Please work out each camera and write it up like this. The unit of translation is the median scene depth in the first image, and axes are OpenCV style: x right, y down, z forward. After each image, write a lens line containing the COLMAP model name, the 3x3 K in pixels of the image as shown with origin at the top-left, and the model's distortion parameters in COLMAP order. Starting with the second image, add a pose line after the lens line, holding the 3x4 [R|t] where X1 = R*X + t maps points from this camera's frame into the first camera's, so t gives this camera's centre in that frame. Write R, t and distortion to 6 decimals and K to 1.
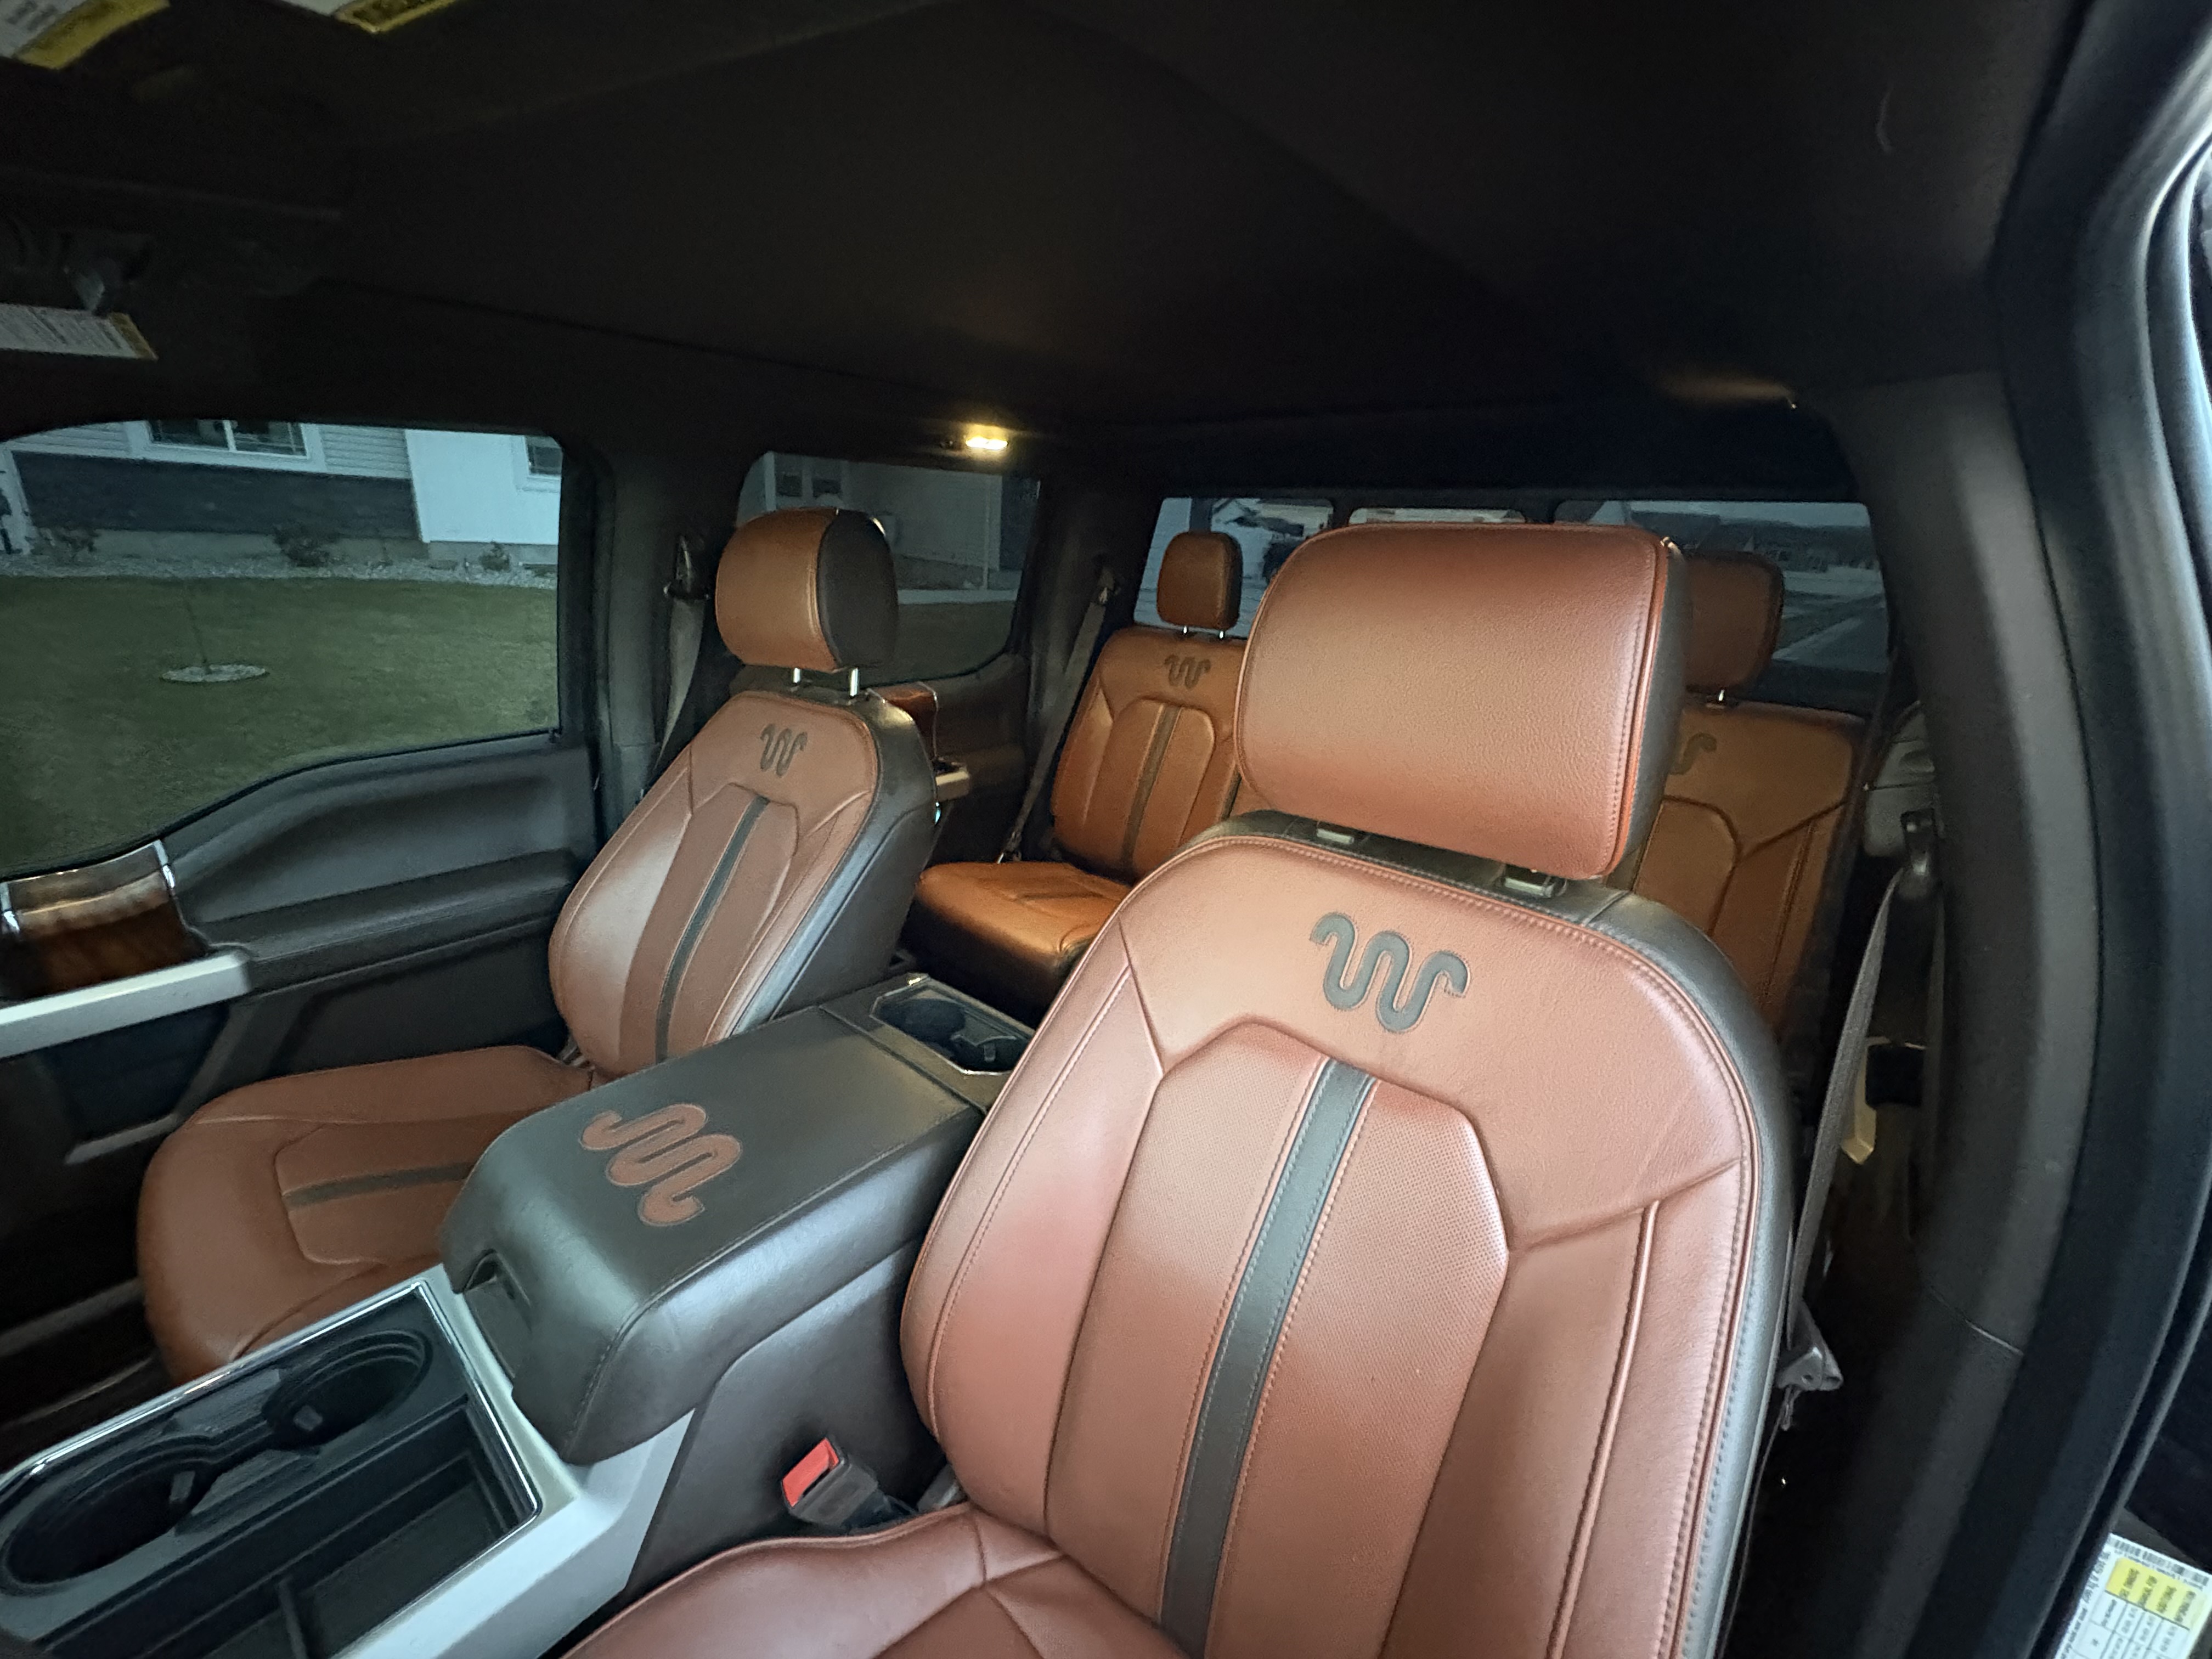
lens RADIAL K [[875.8, 0, 1106.0], [0, 875.8, 829.5], [0, 0, 1]] dist [-0.002088, -0.000229]
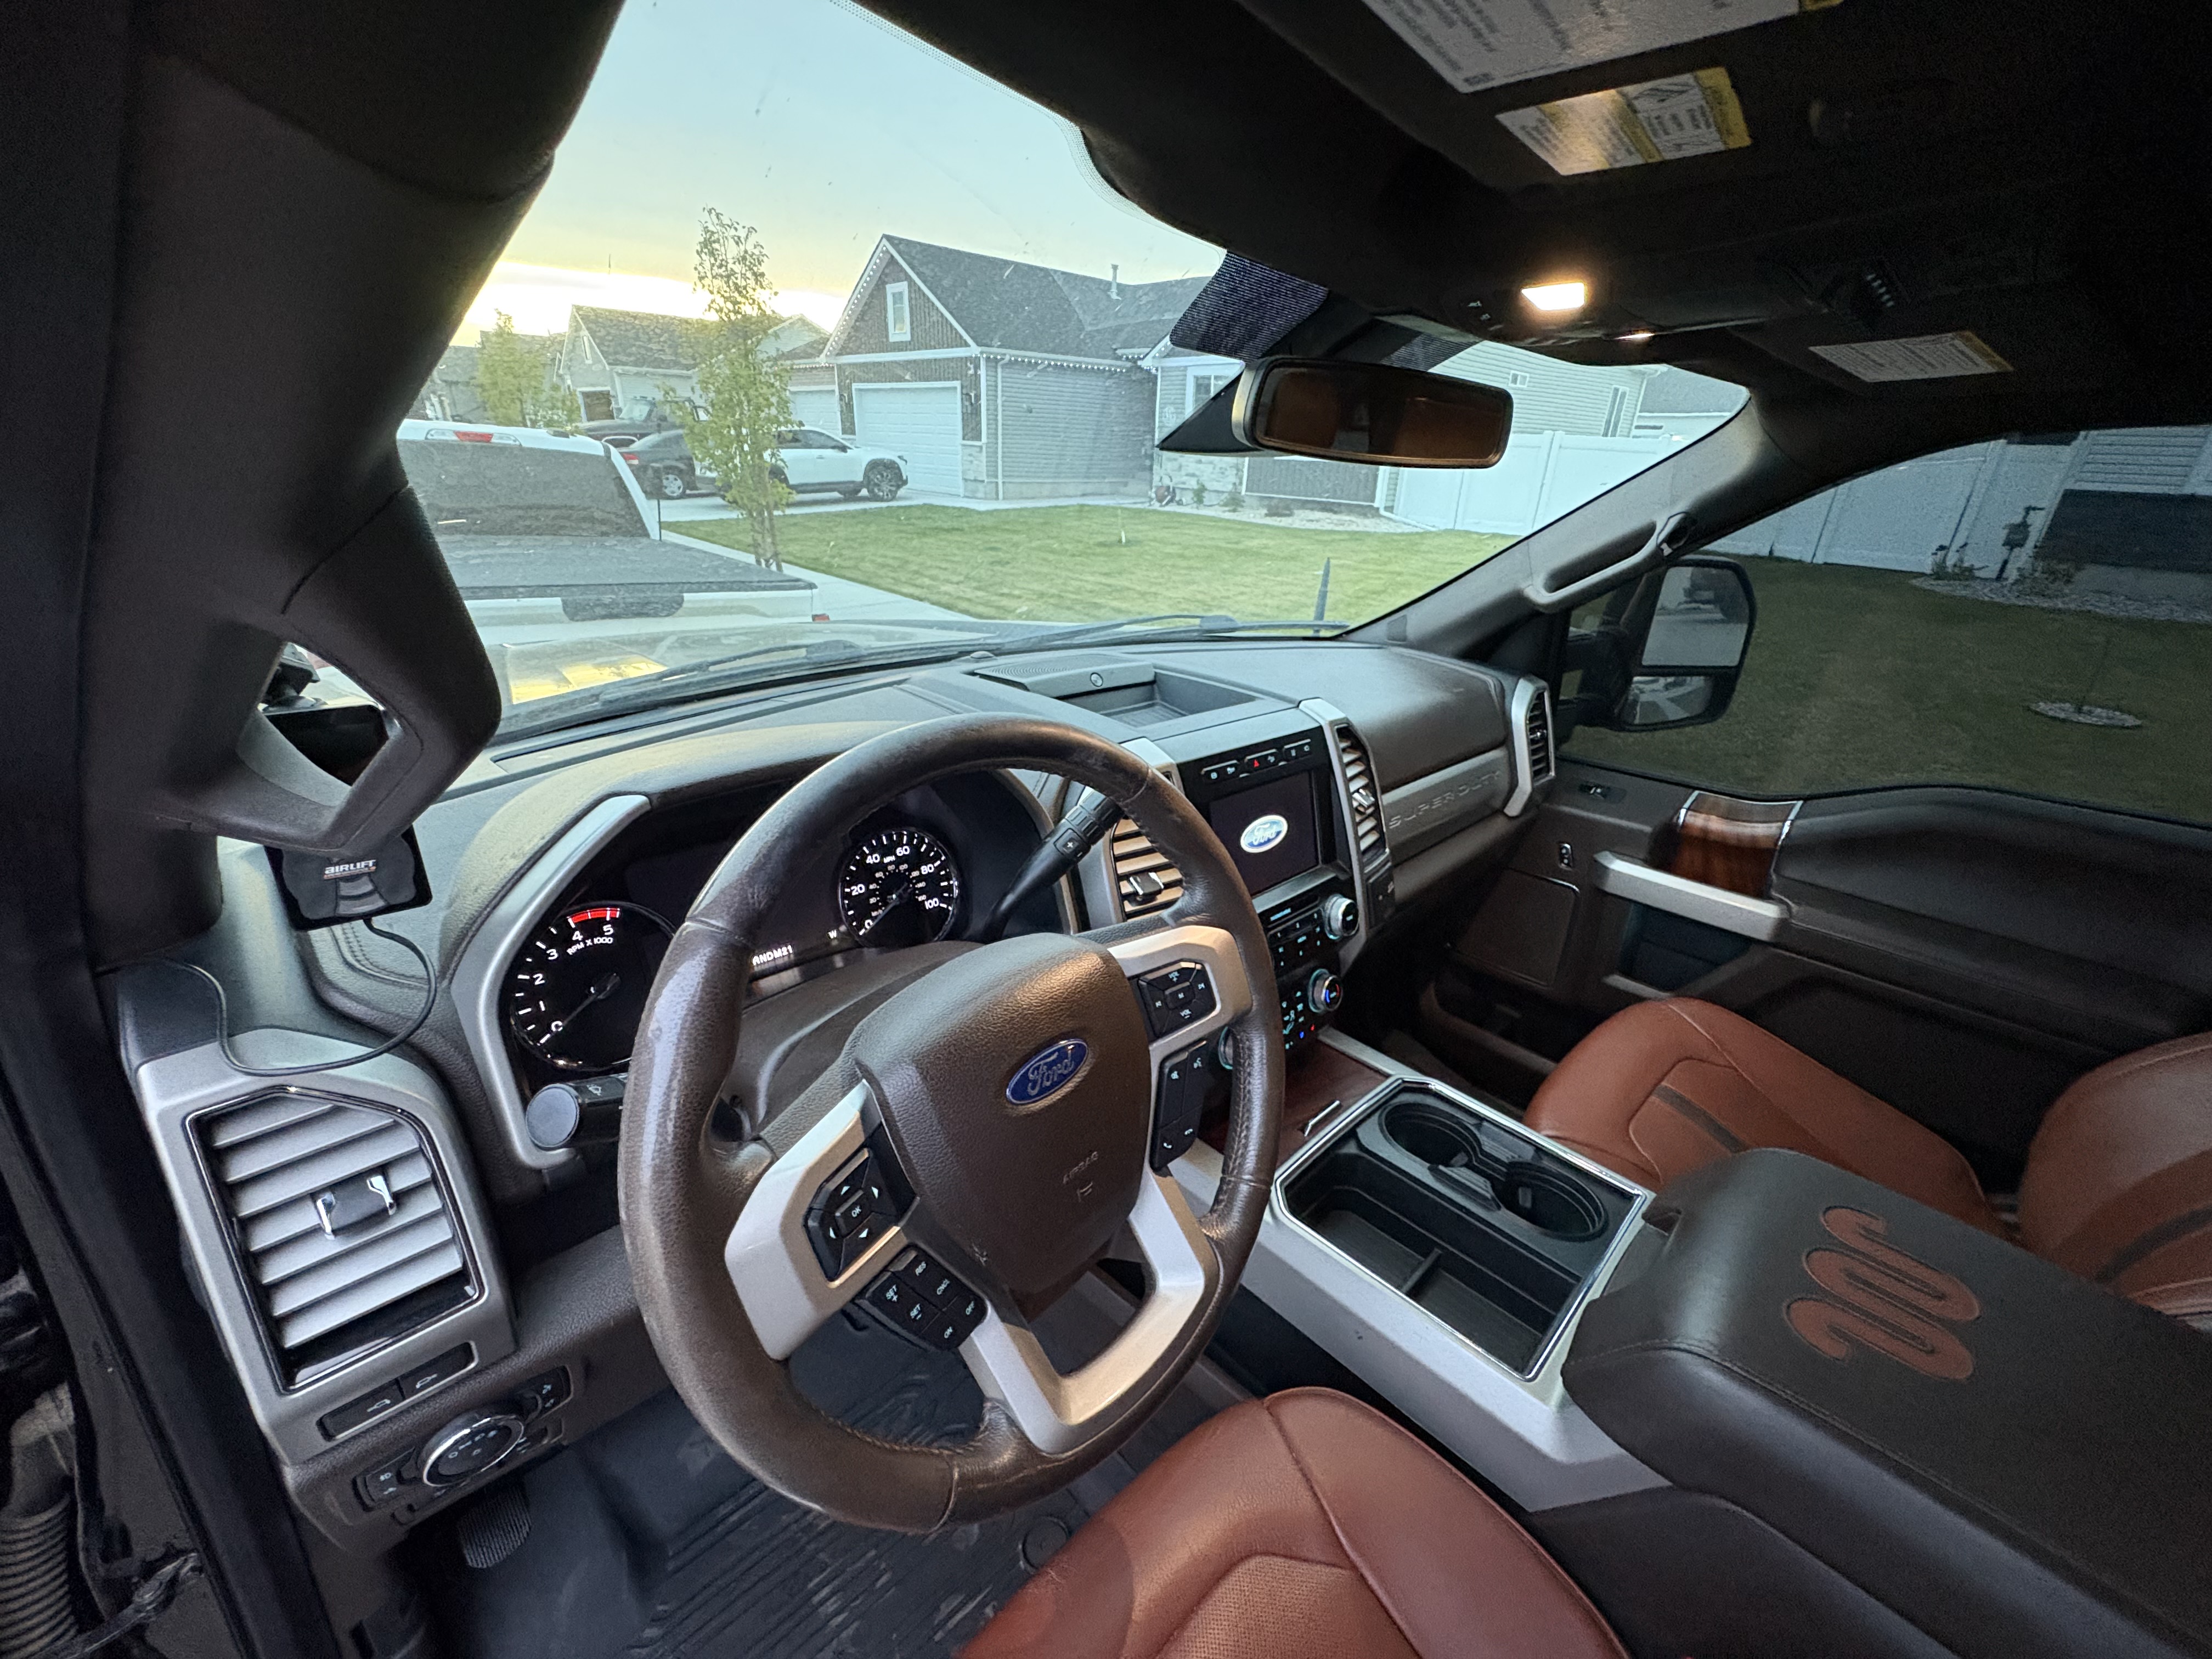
lens RADIAL K [[875.8, 0, 1106.0], [0, 875.8, 829.5], [0, 0, 1]] dist [-0.002088, -0.000229]
pose [[-0.076266, 0.333887, -0.939523, 0.119202], [-0.366085, 0.867083, 0.337860, -0.010216], [0.927451, 0.369712, 0.056102, 0.091539]]
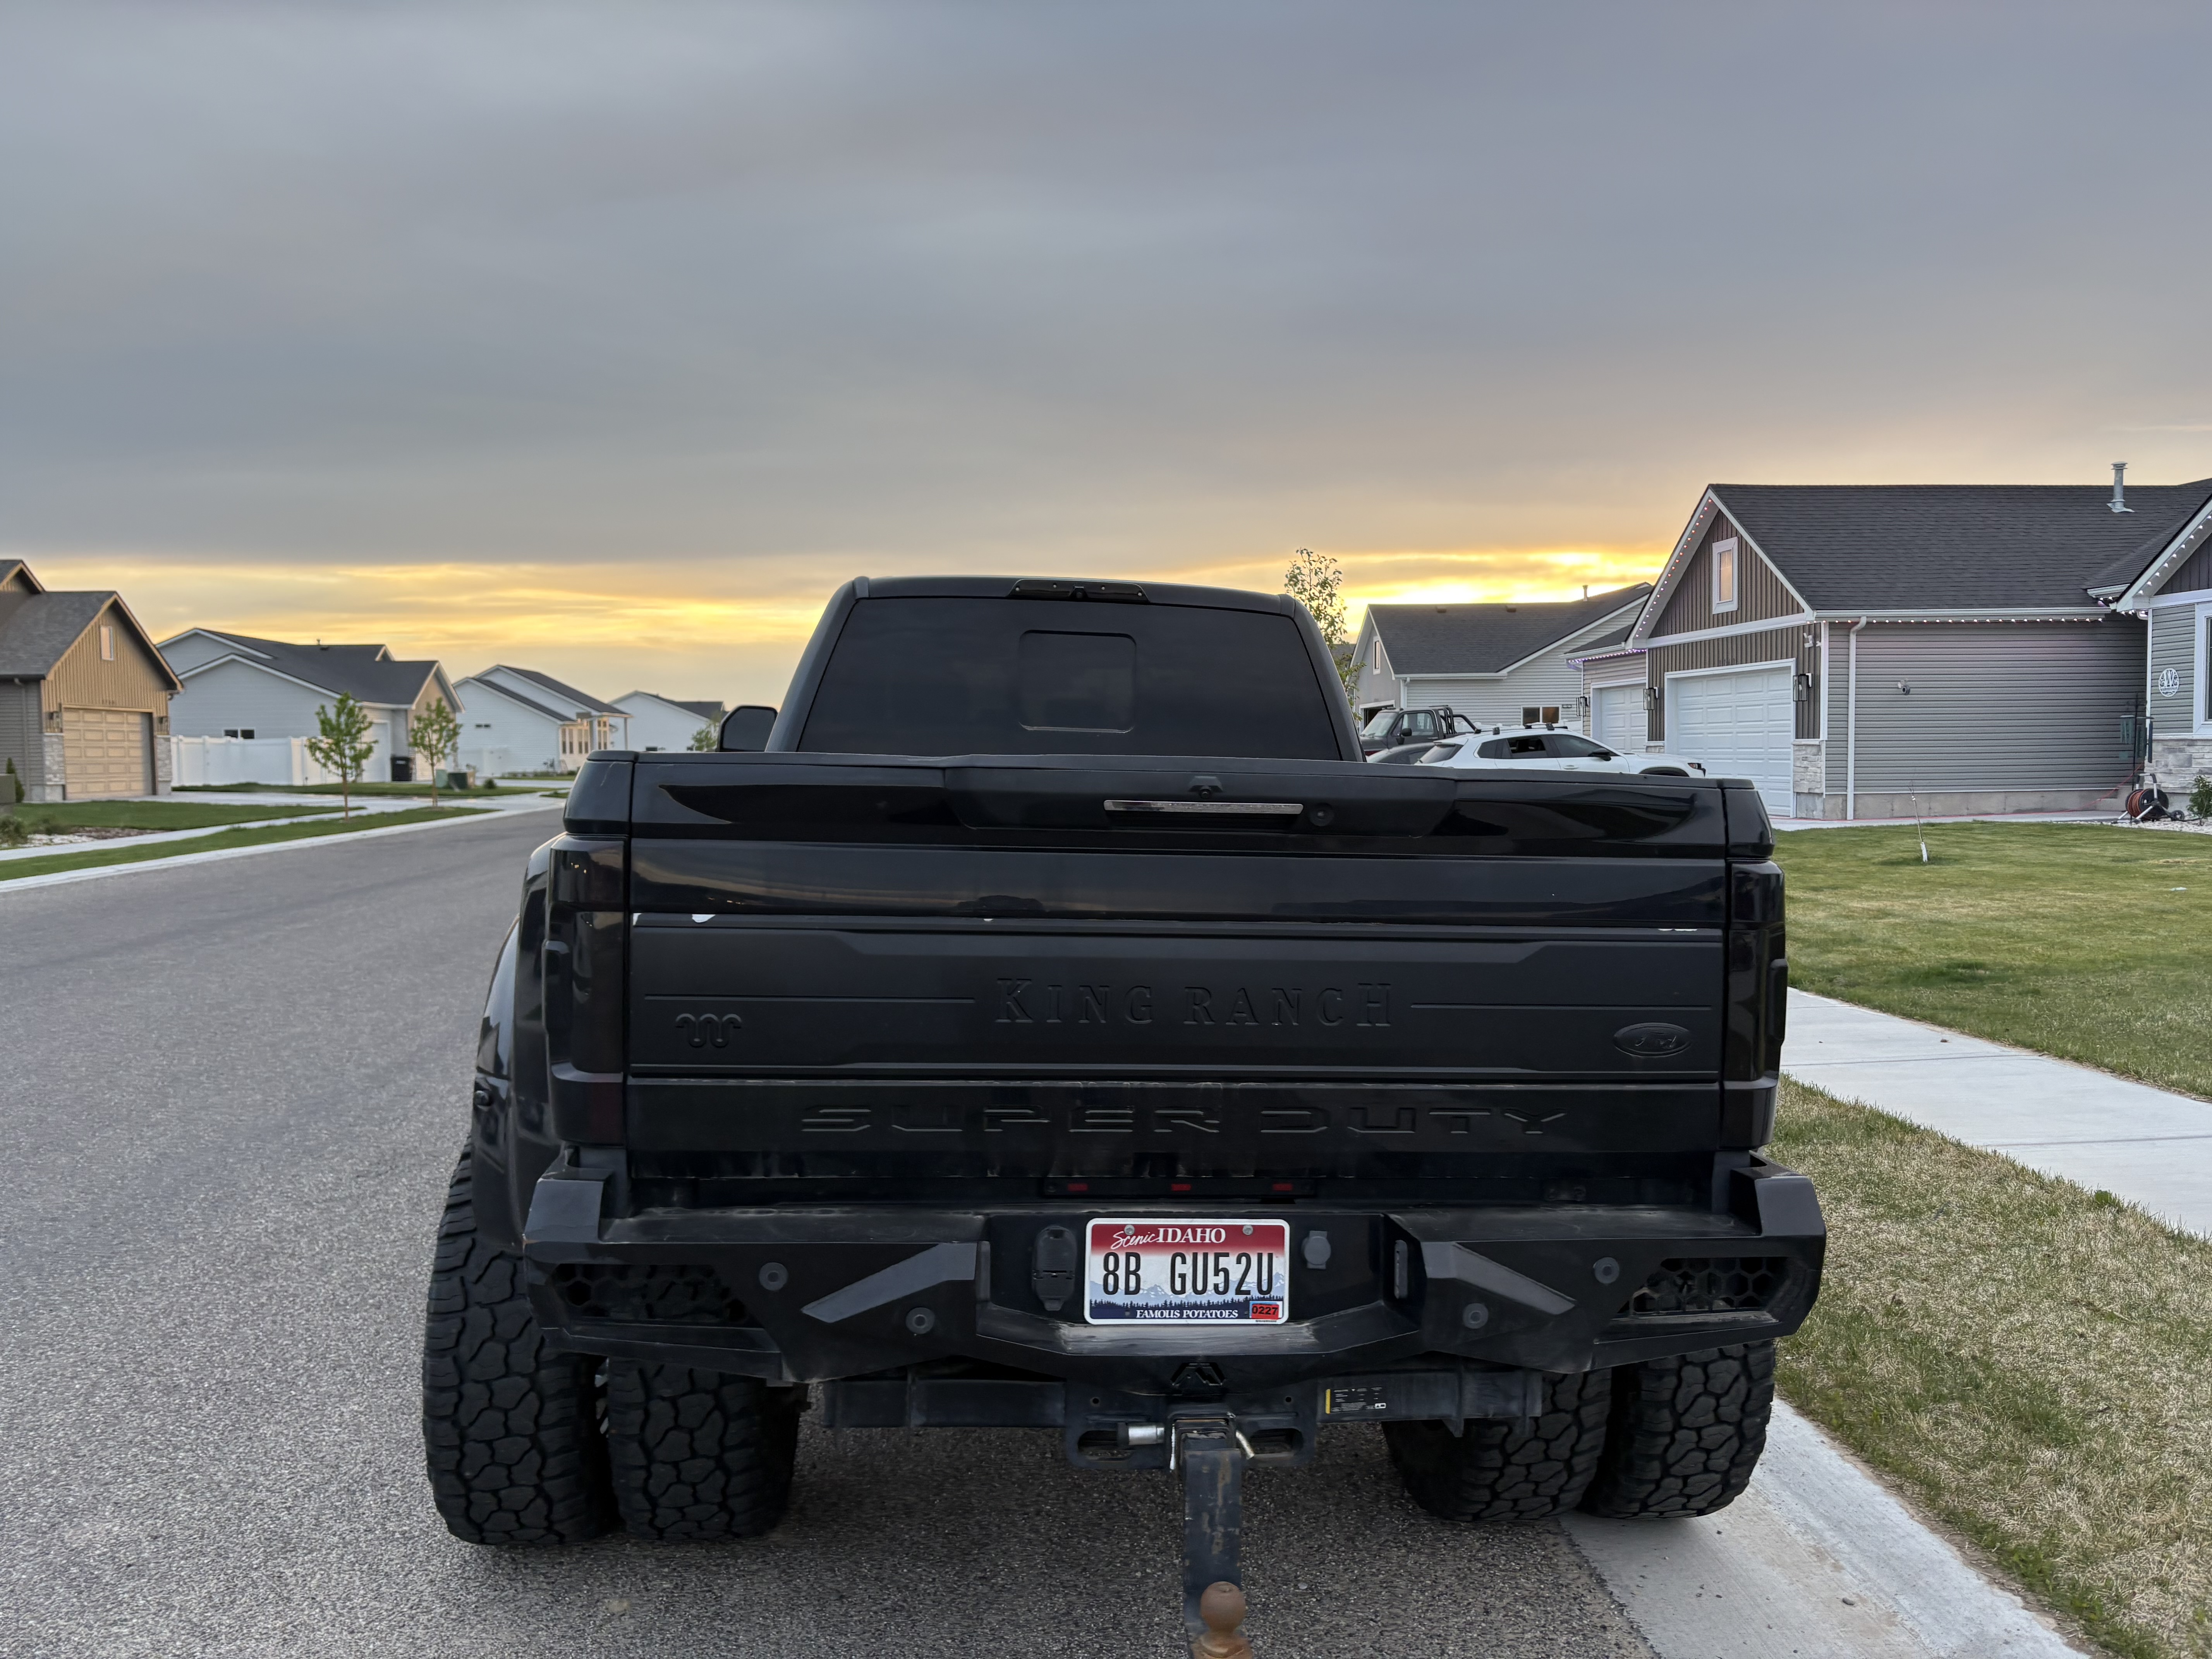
lens RADIAL K [[1683.1, 0, 1106.0], [0, 1683.1, 829.5], [0, 0, 1]] dist [0.001364, 0.002335]
pose [[-0.687619, -0.034215, -0.725265, 0.311729], [-0.274101, 0.937209, 0.215659, -0.062165], [0.672346, 0.347087, -0.653821, 0.325849]]
